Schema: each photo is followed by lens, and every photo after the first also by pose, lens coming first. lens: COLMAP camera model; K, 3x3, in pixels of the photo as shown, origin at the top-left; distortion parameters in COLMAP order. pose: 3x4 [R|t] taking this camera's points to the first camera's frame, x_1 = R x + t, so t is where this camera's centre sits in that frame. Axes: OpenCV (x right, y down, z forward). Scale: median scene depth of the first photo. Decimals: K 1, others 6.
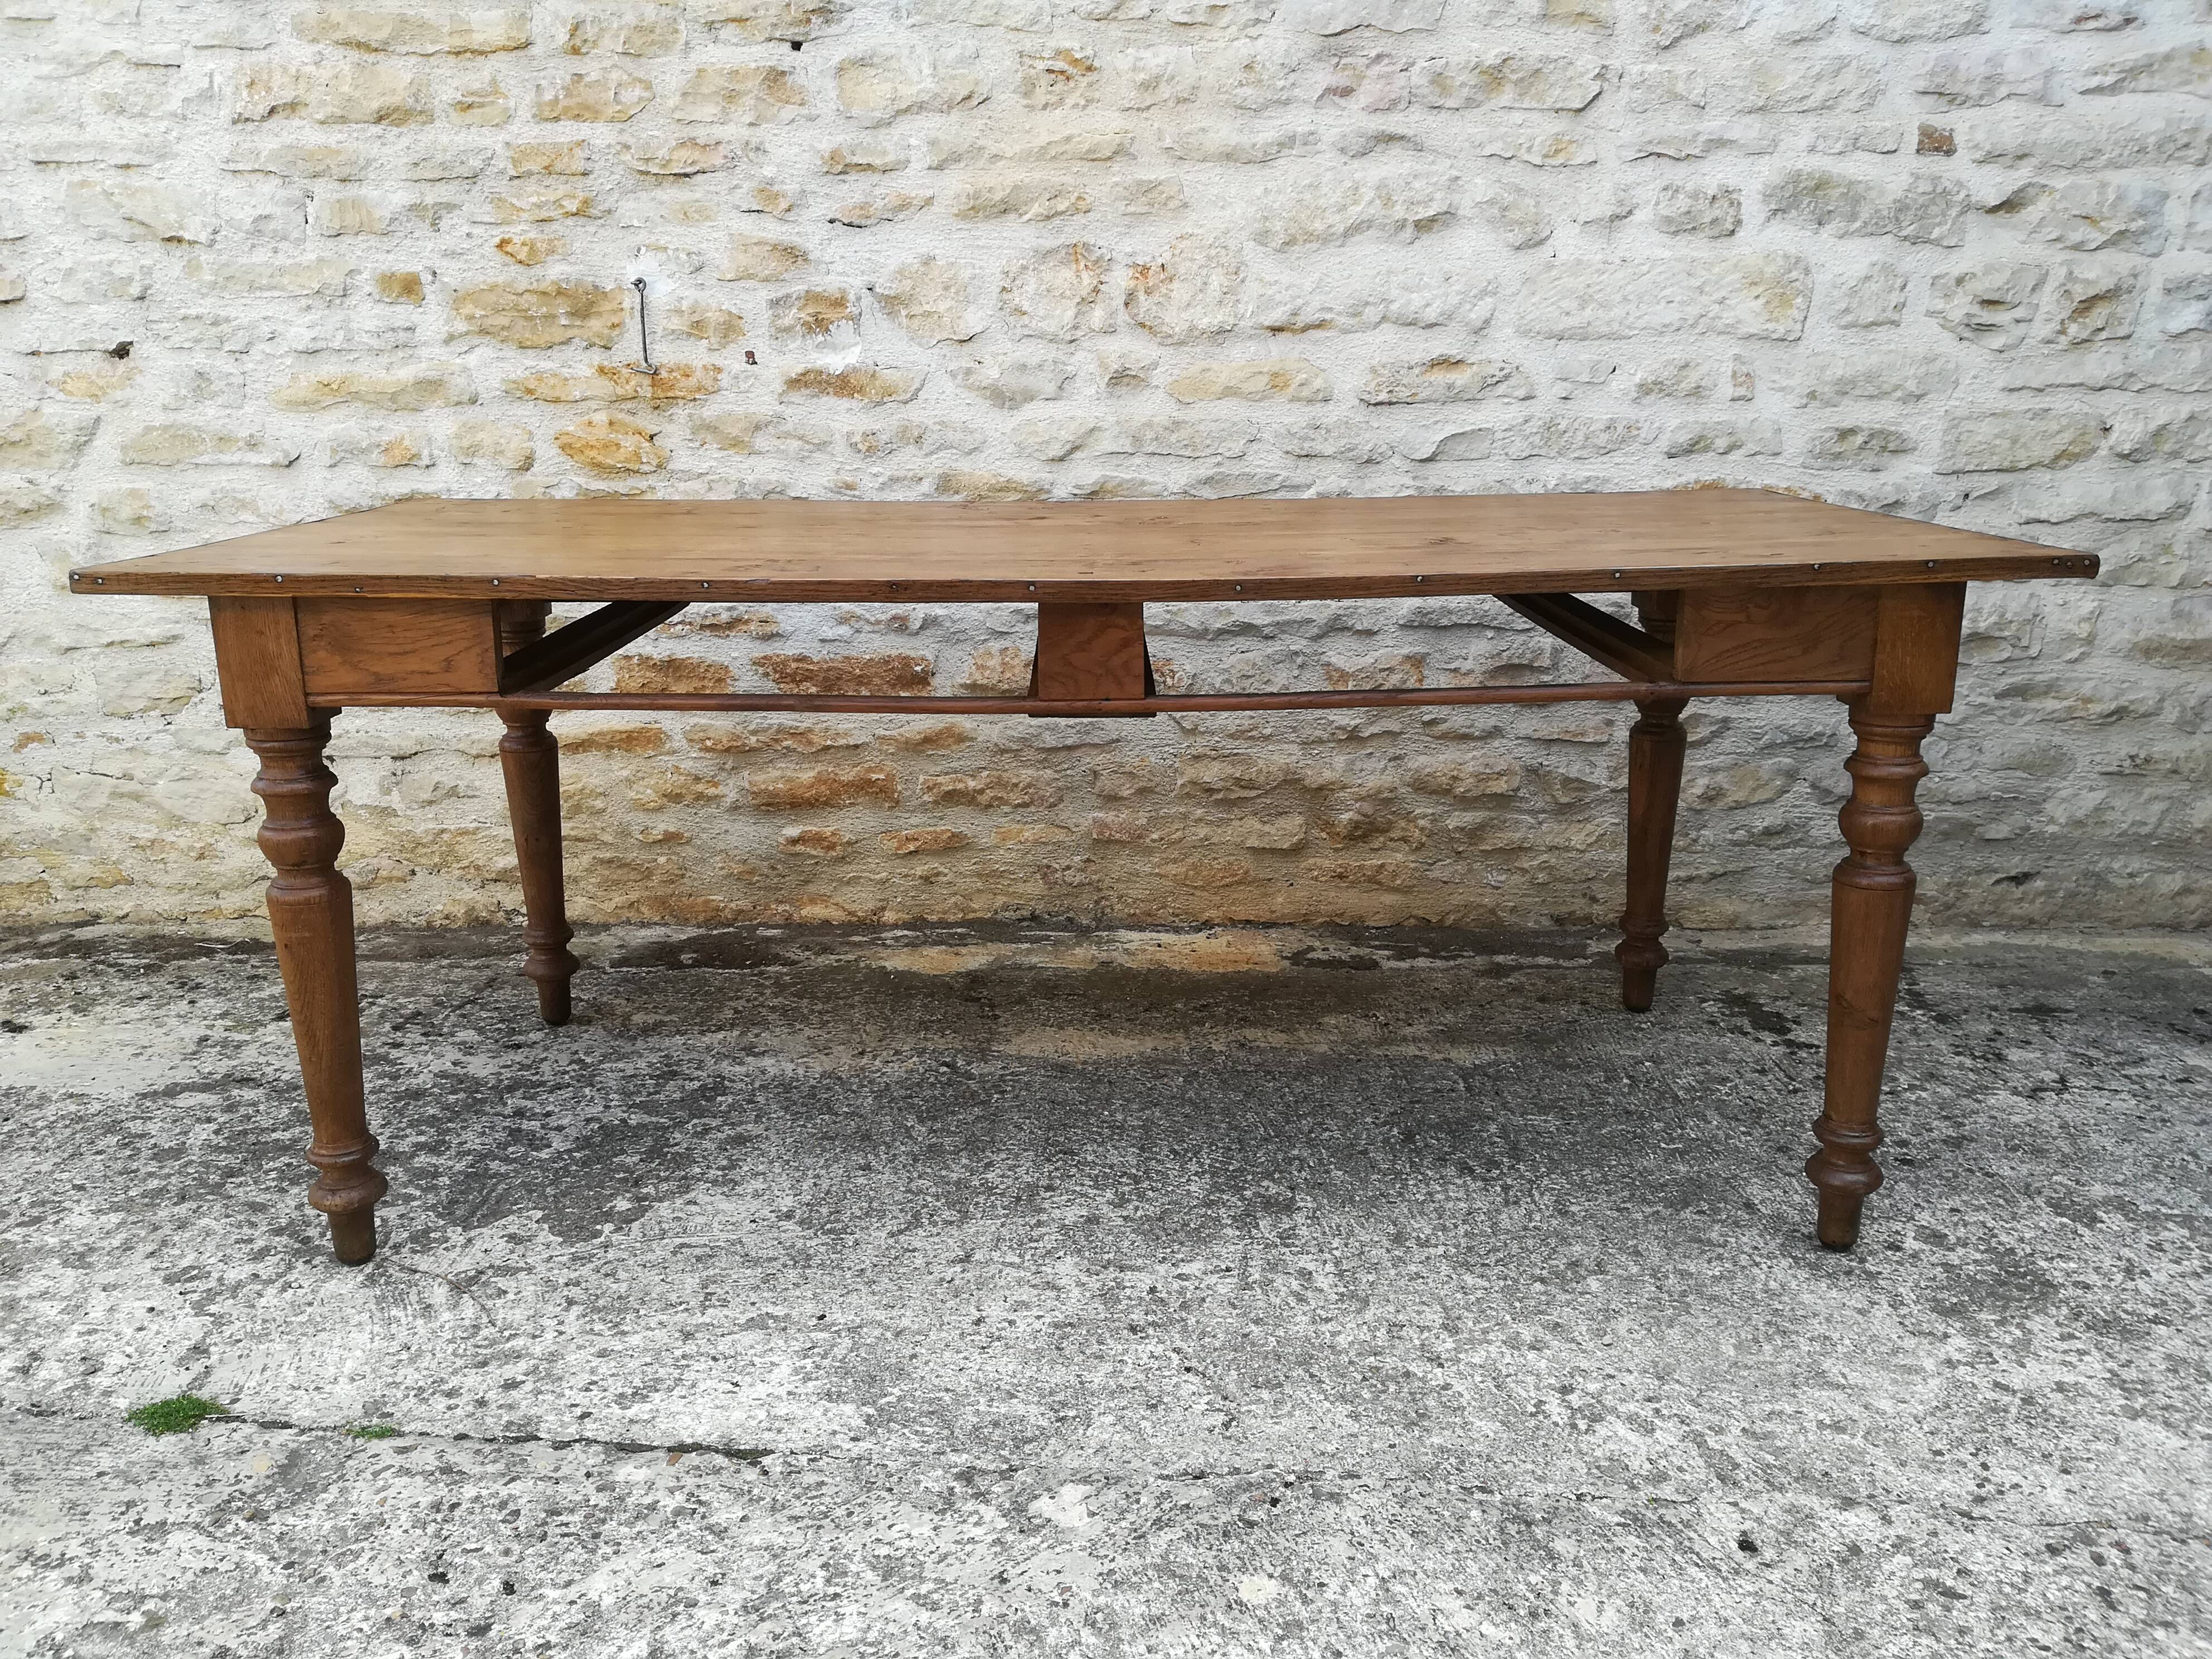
lens RADIAL K [[1722.8, 0, 1109.9], [0, 1722.8, 844.2], [0, 0, 1]] dist [0.059627, -0.086500]
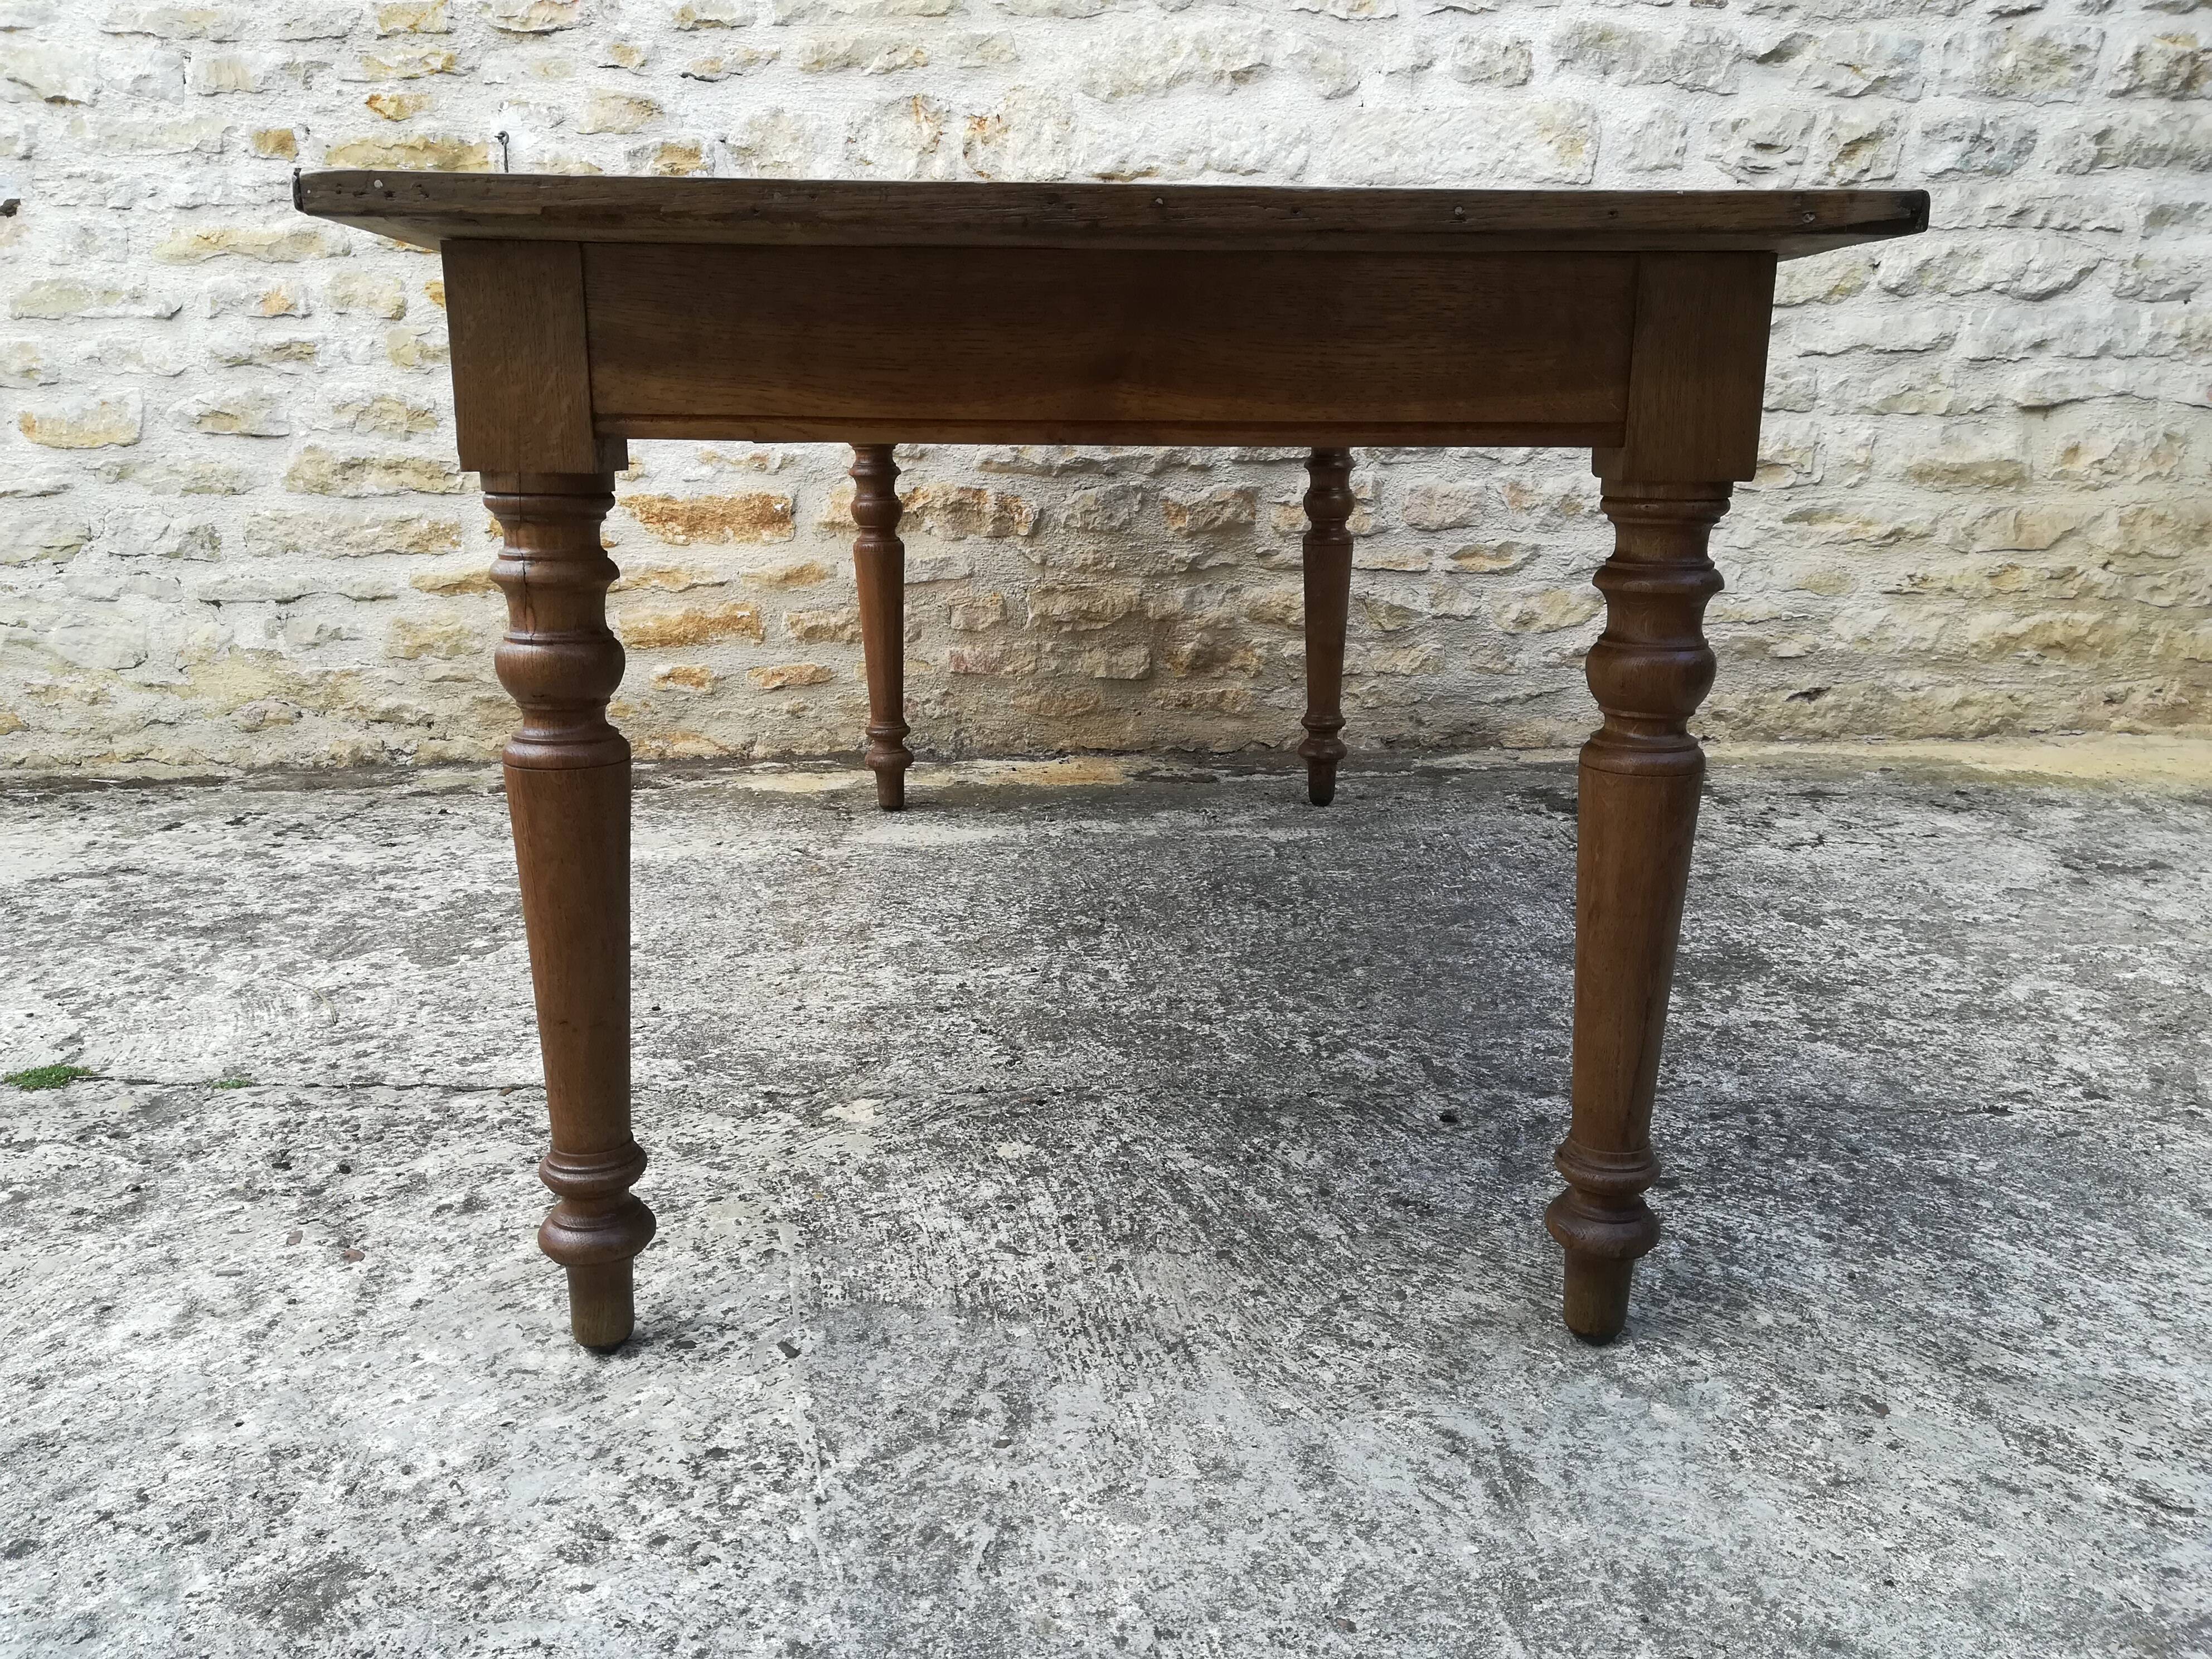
lens RADIAL K [[1722.8, 0, 1113.4], [0, 1722.8, 848.2], [0, 0, 1]] dist [0.059627, -0.086500]
pose [[0.999376, -0.018541, 0.030055, 0.063030], [0.018575, 0.999827, -0.000867, 0.121474], [-0.030033, 0.001425, 0.999548, -0.070705]]
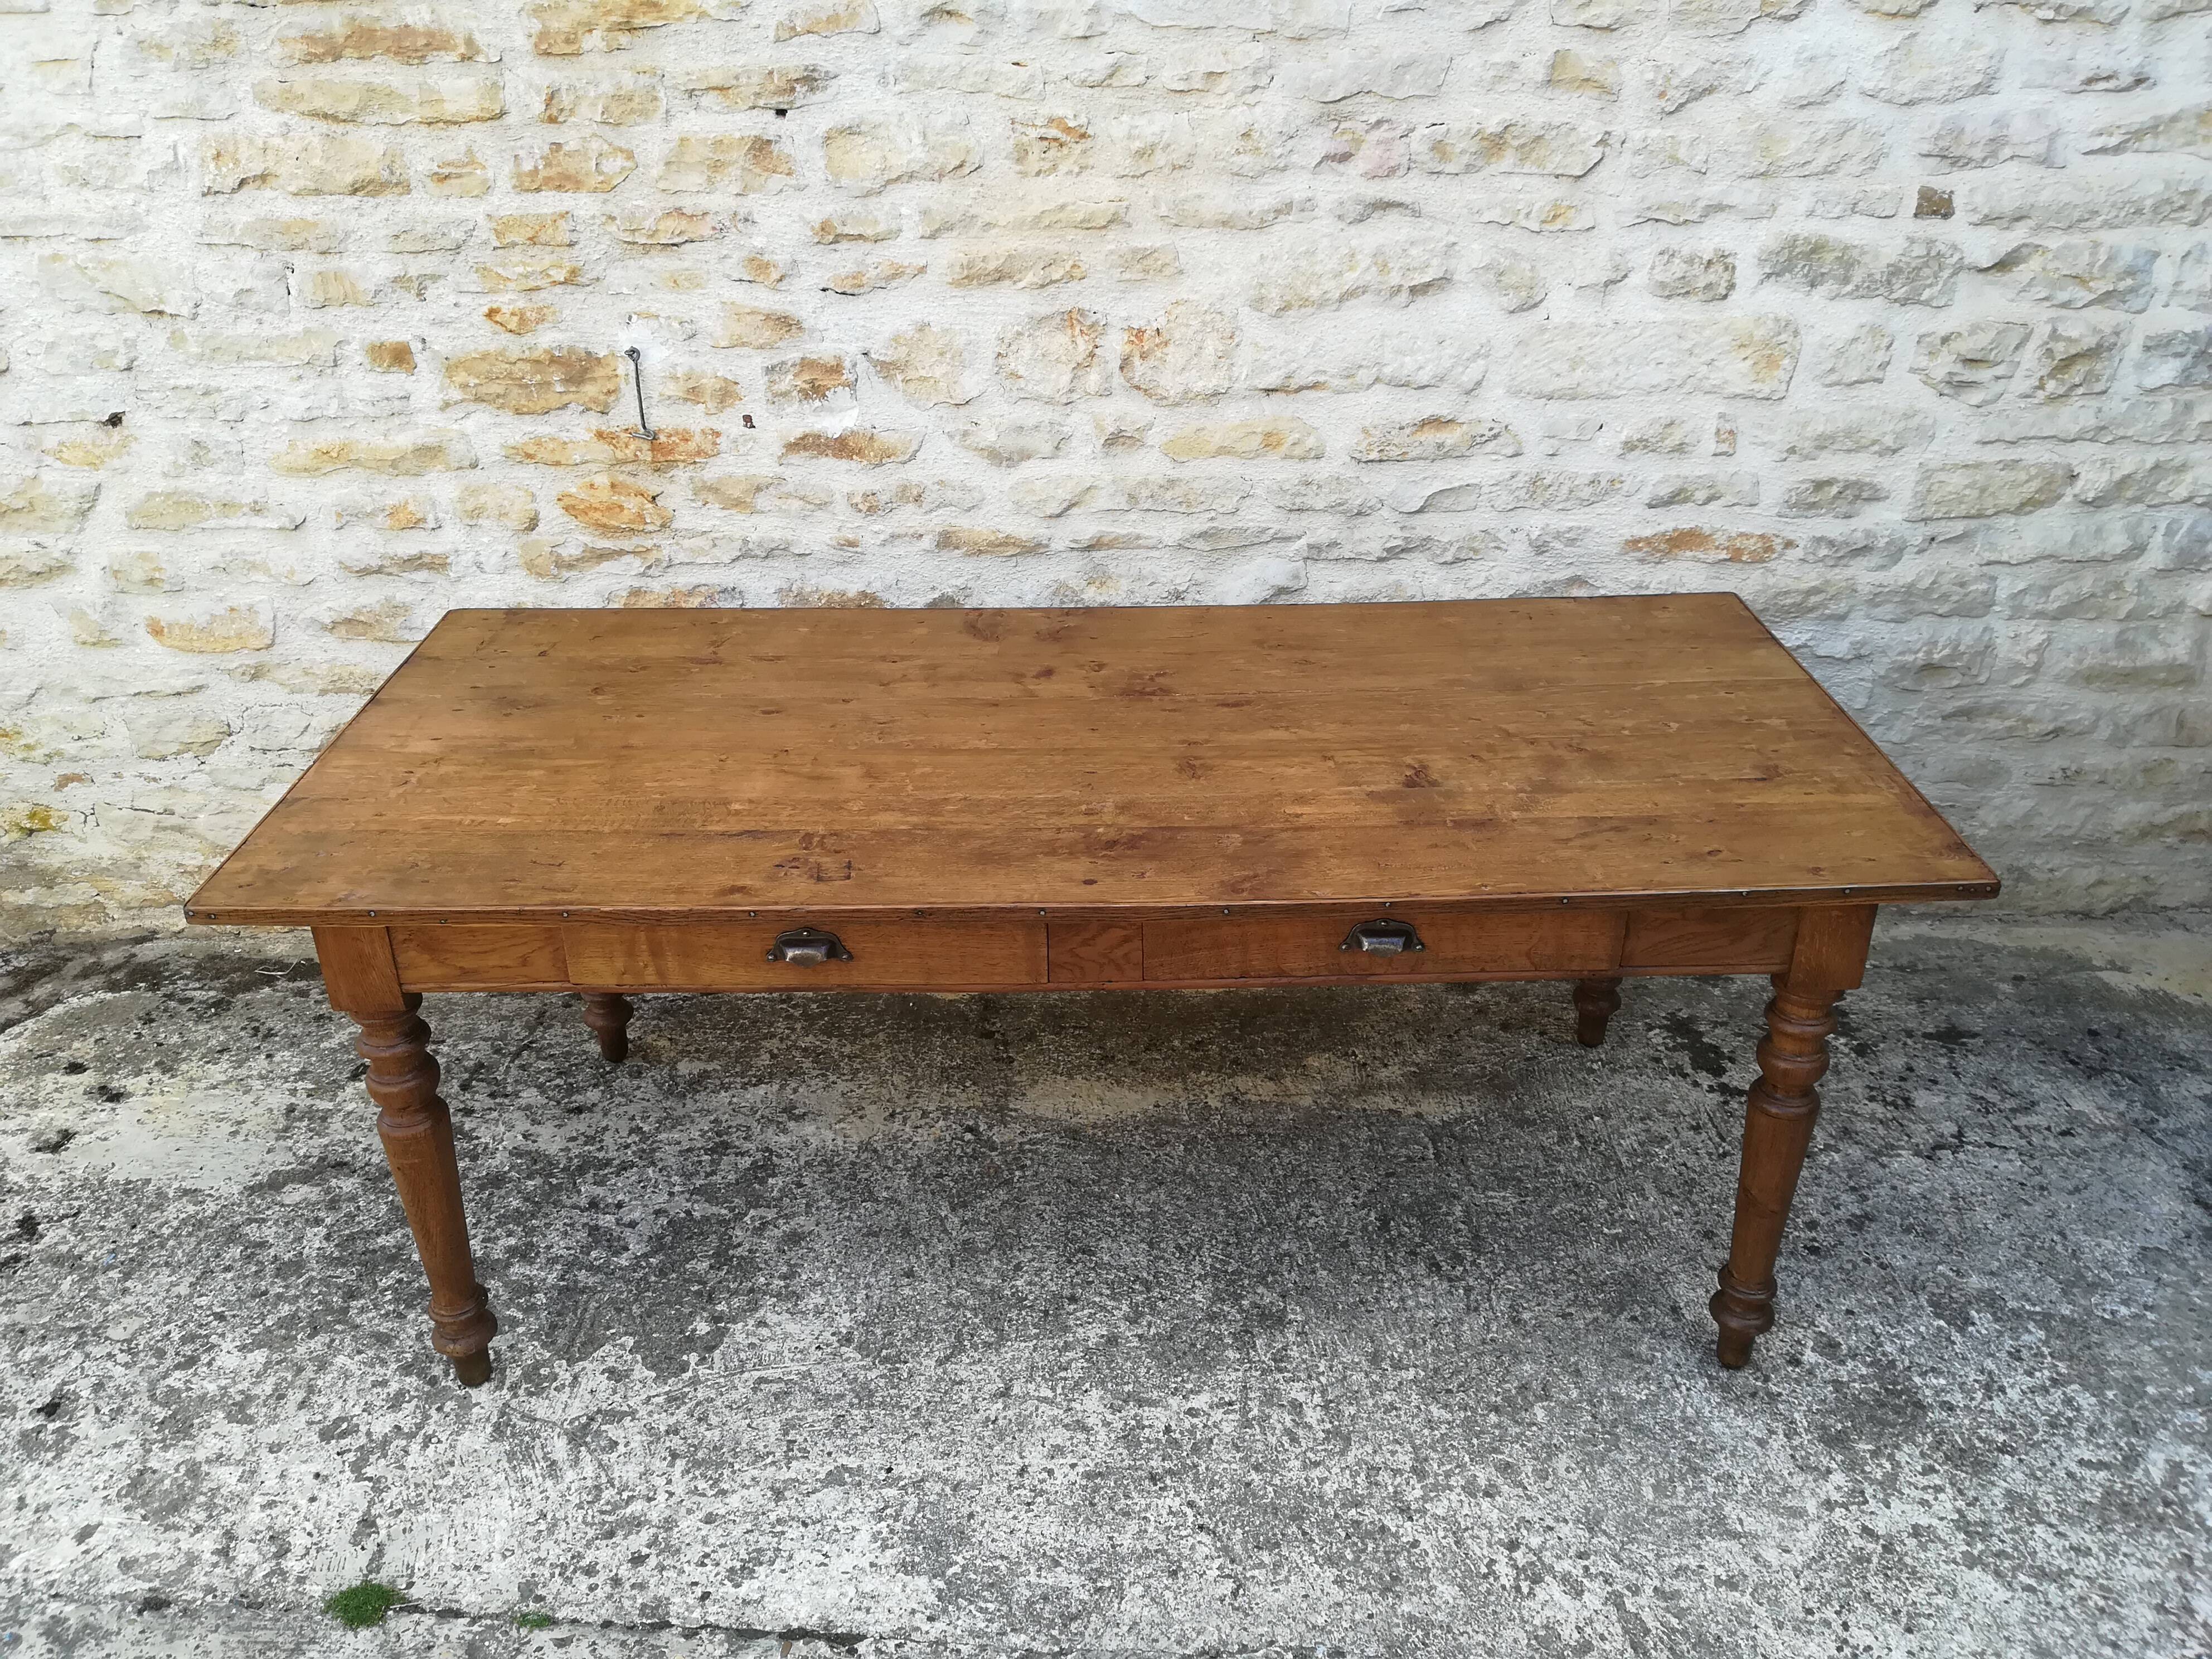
lens RADIAL K [[1722.8, 0, 1113.4], [0, 1722.8, 848.6], [0, 0, 1]] dist [0.059627, -0.086500]
pose [[0.999649, -0.015896, 0.021171, -0.021730], [0.010680, 0.973852, 0.226930, -0.277490], [-0.024225, -0.226625, 0.973681, -0.041532]]
